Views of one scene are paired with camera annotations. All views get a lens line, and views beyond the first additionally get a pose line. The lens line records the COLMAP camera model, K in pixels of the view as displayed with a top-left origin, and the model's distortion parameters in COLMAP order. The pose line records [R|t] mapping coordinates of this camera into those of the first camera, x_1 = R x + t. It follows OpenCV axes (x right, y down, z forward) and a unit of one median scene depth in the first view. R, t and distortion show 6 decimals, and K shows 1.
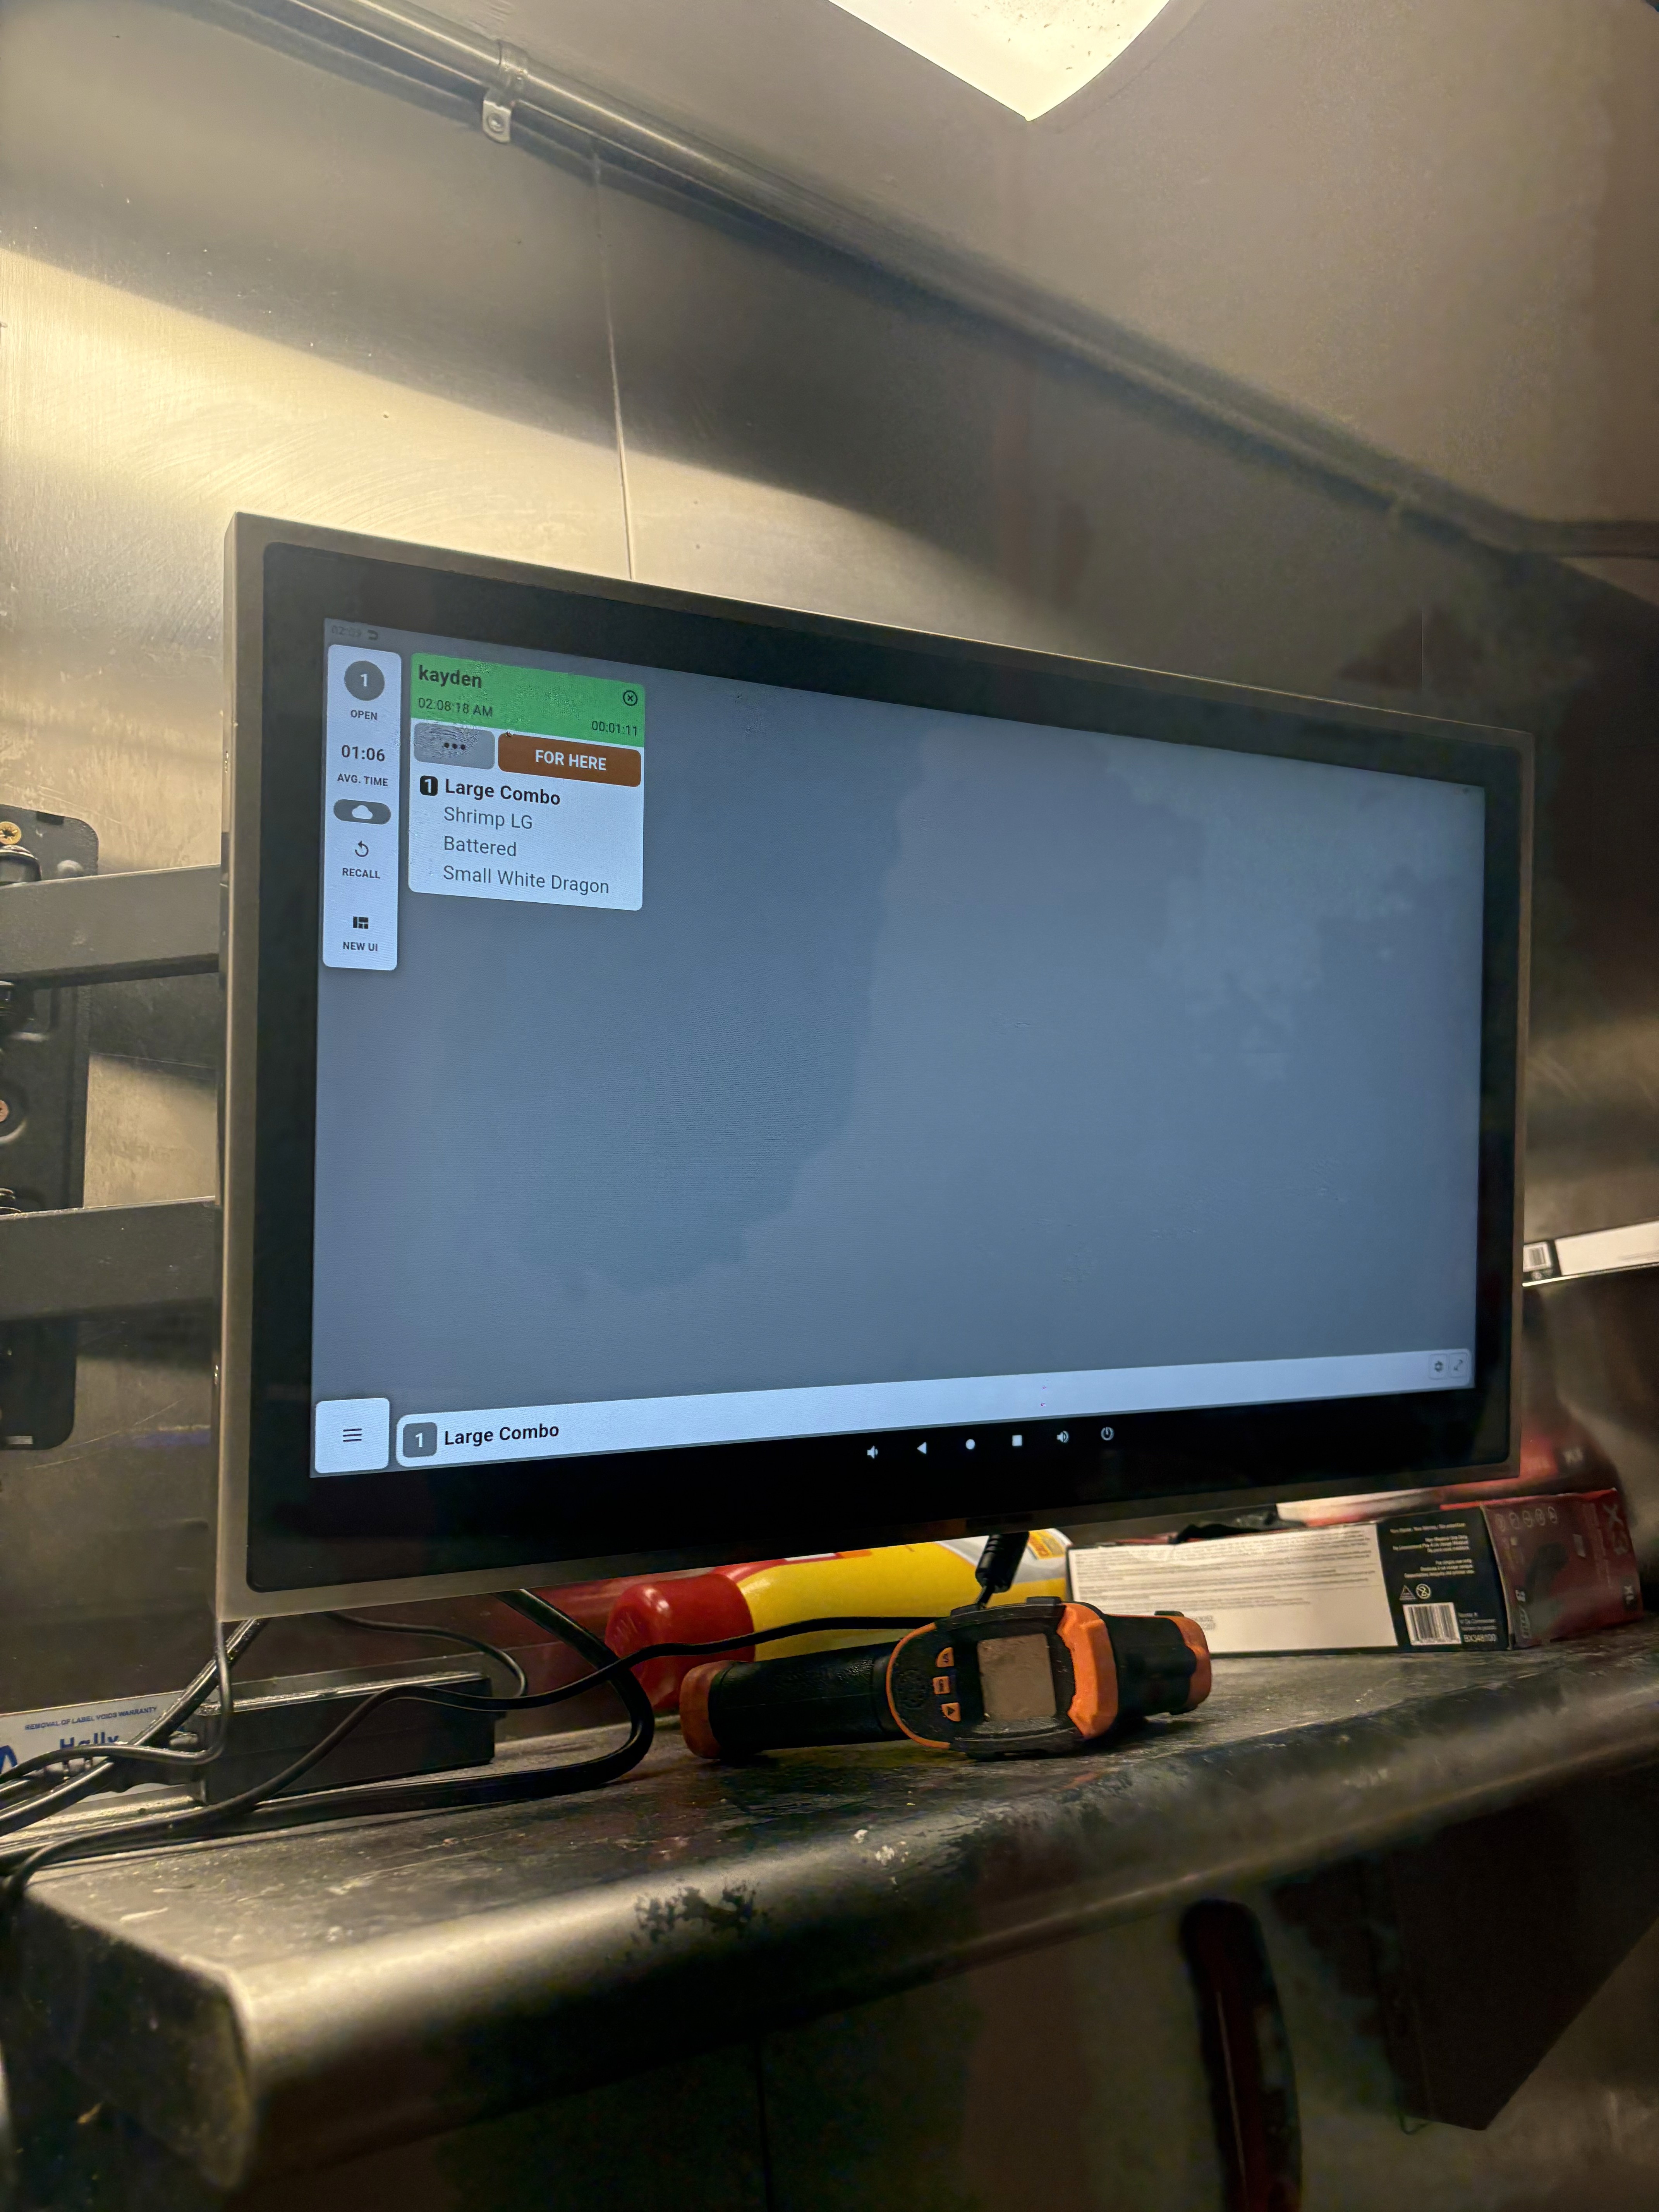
lens RADIAL K [[1655.5, 0, 827.1], [0, 1655.5, 1058.4], [0, 0, 1]] dist [0.066282, -0.098867]
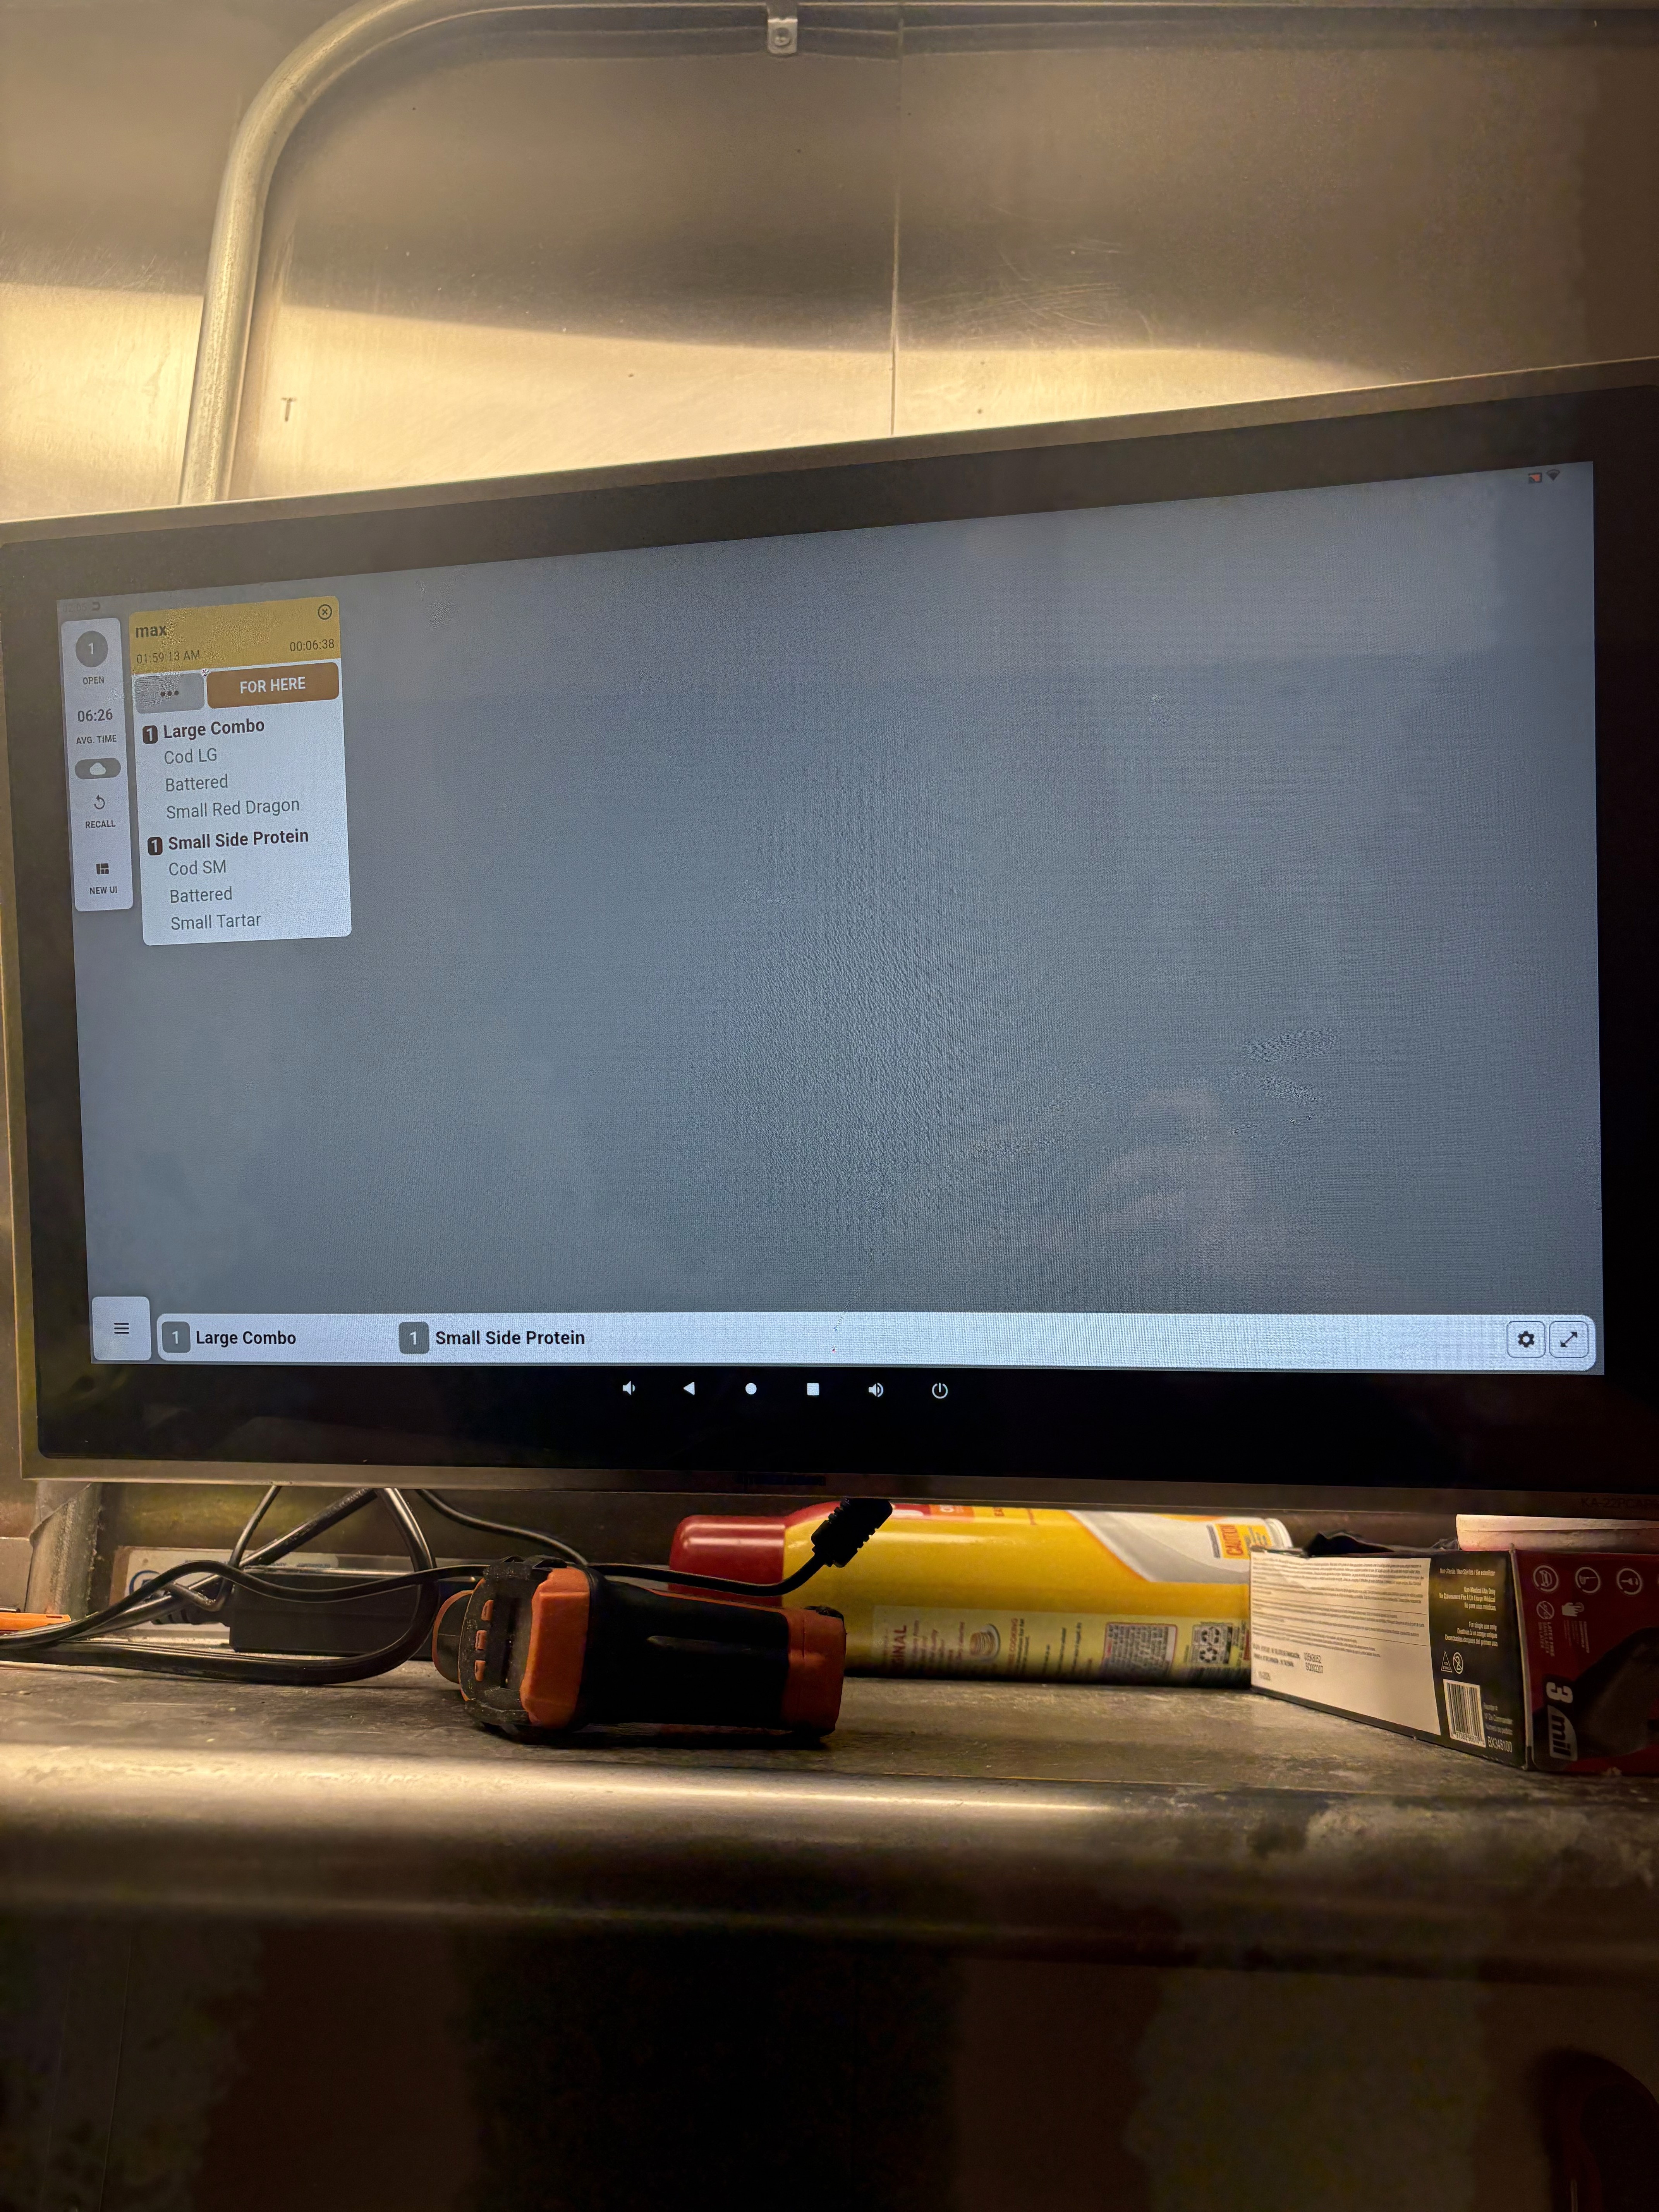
lens RADIAL K [[1652.1, 0, 842.4], [0, 1652.1, 1069.3], [0, 0, 1]] dist [0.070575, -0.099036]
pose [[0.783739, -0.042986, -0.619601, 0.715585], [0.063594, 0.997913, 0.011208, 0.063858], [0.617827, -0.048186, 0.784837, 0.386573]]
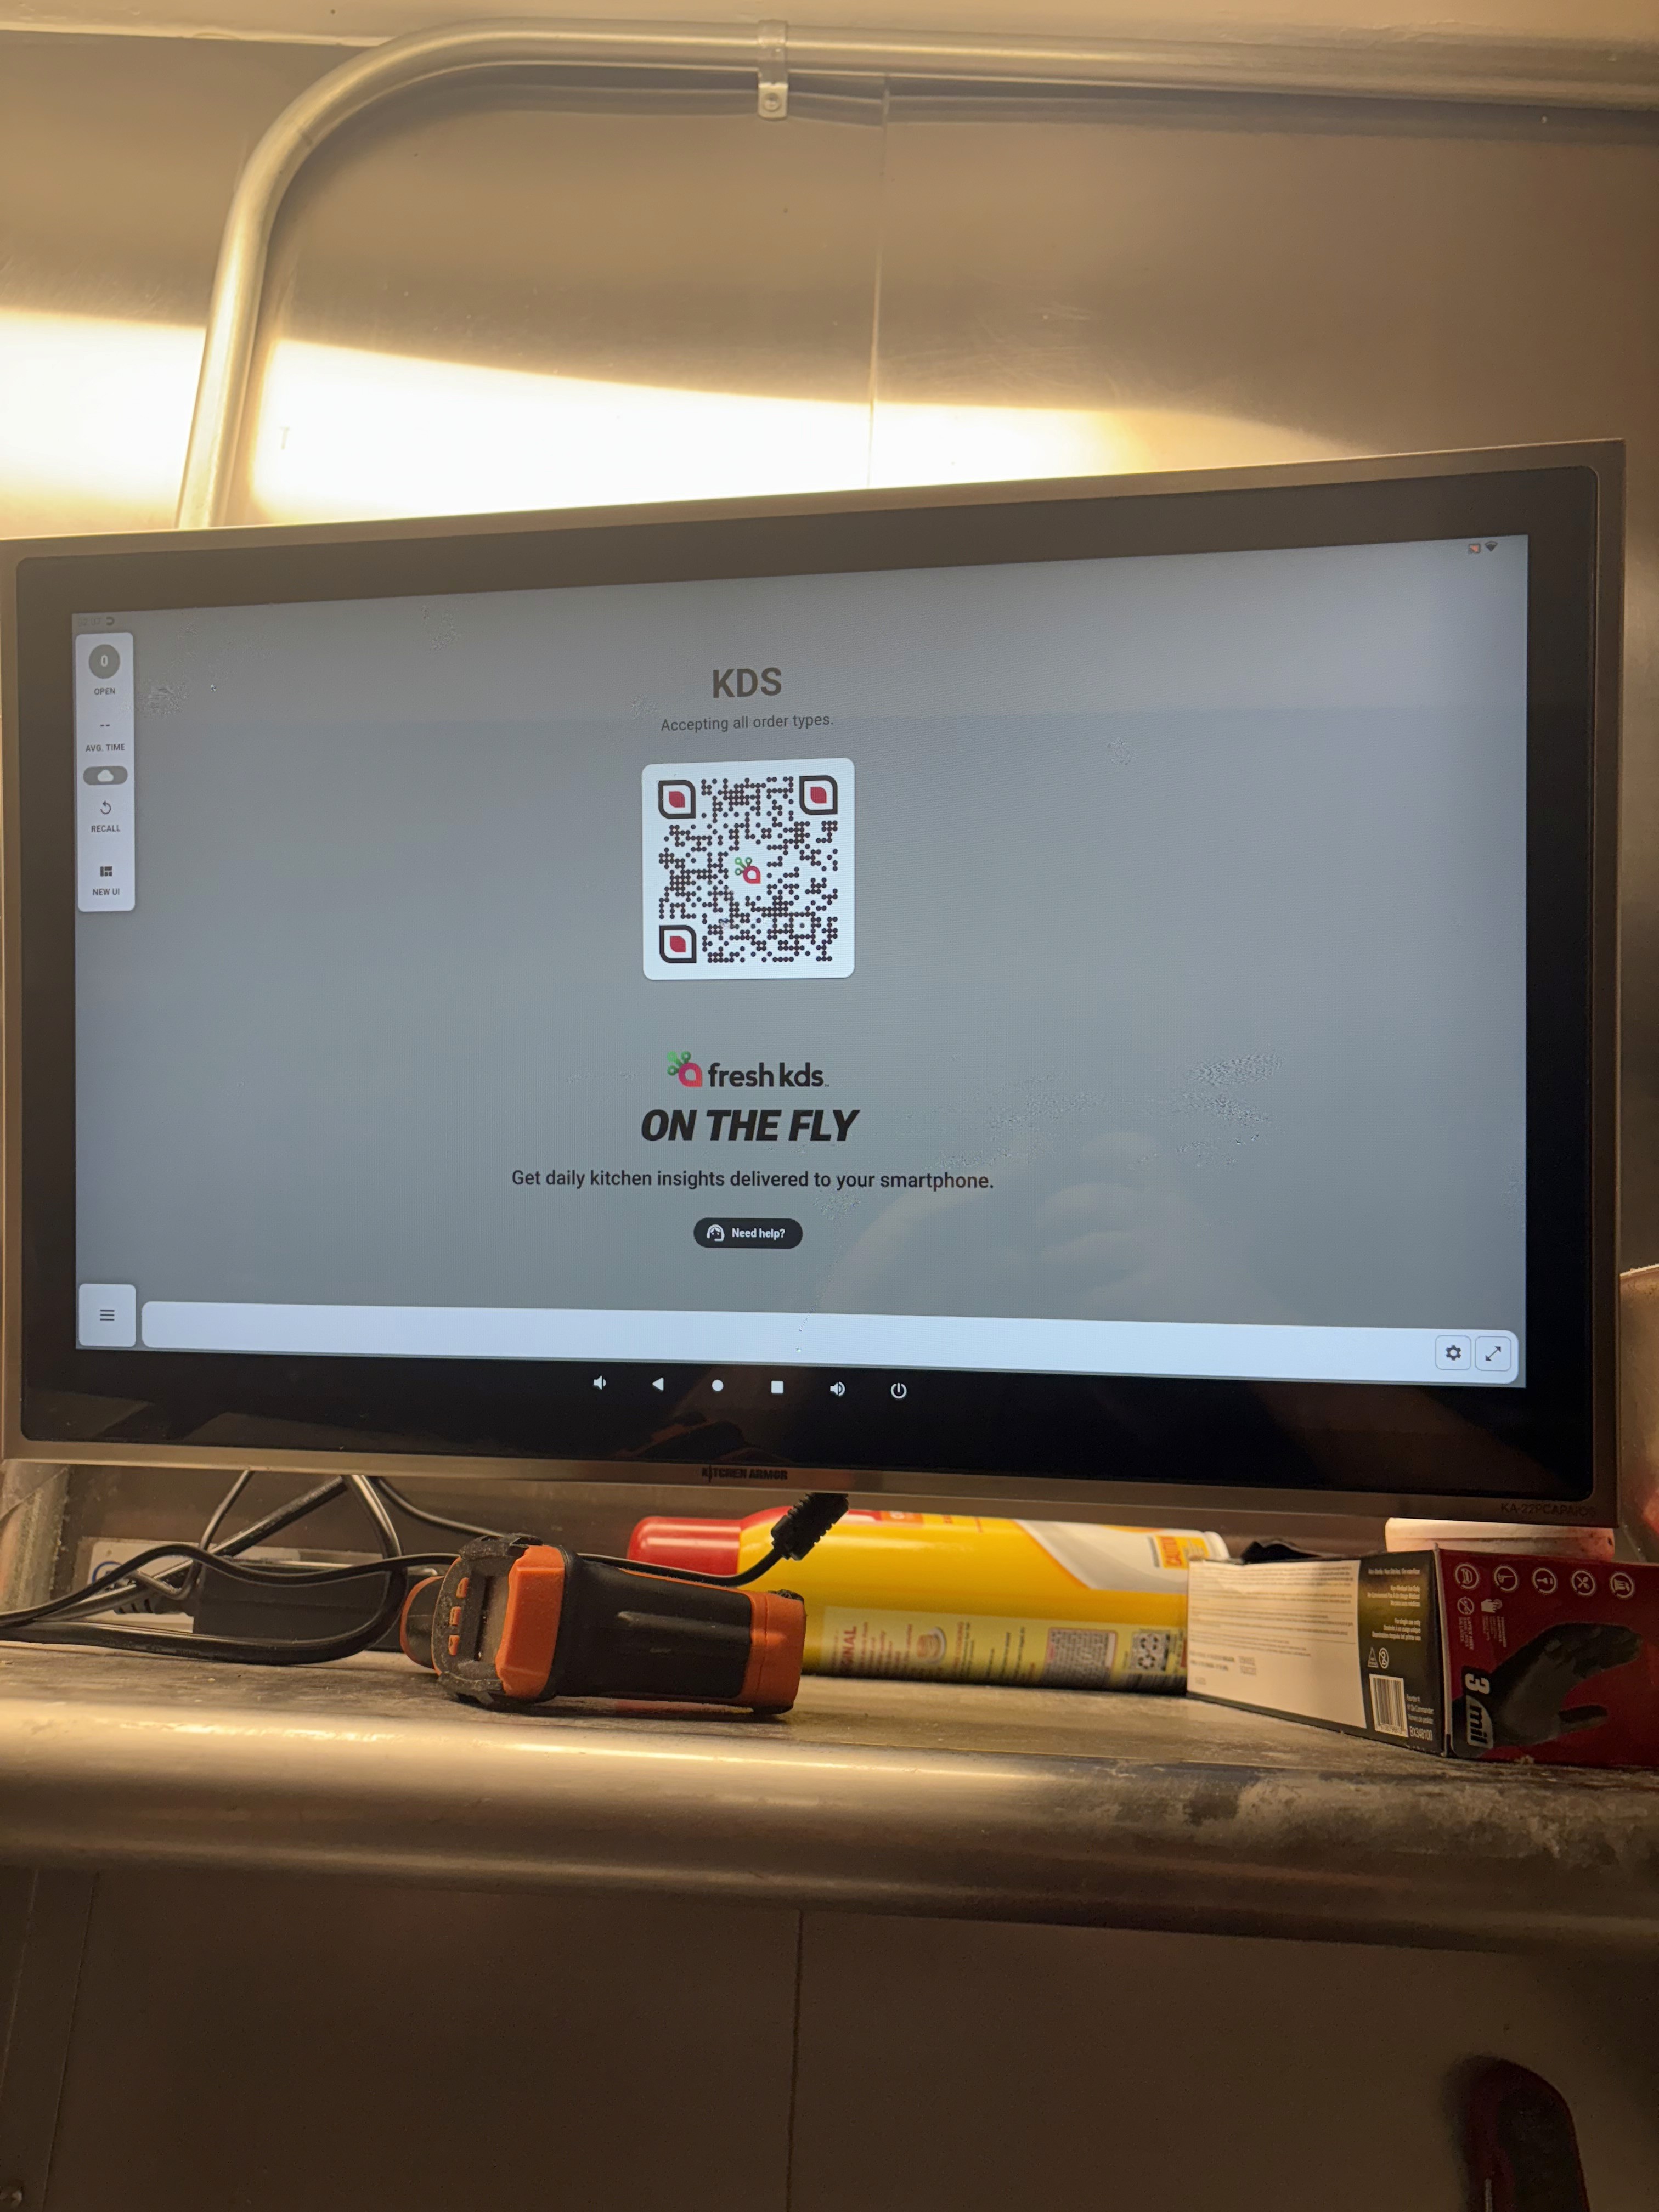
lens RADIAL K [[1655.5, 0, 827.1], [0, 1655.5, 1058.4], [0, 0, 1]] dist [0.066282, -0.098867]
pose [[0.798491, -0.037790, -0.600820, 0.733826], [0.035862, 0.999241, -0.015189, 0.075647], [0.600938, -0.009419, 0.799240, 0.339647]]
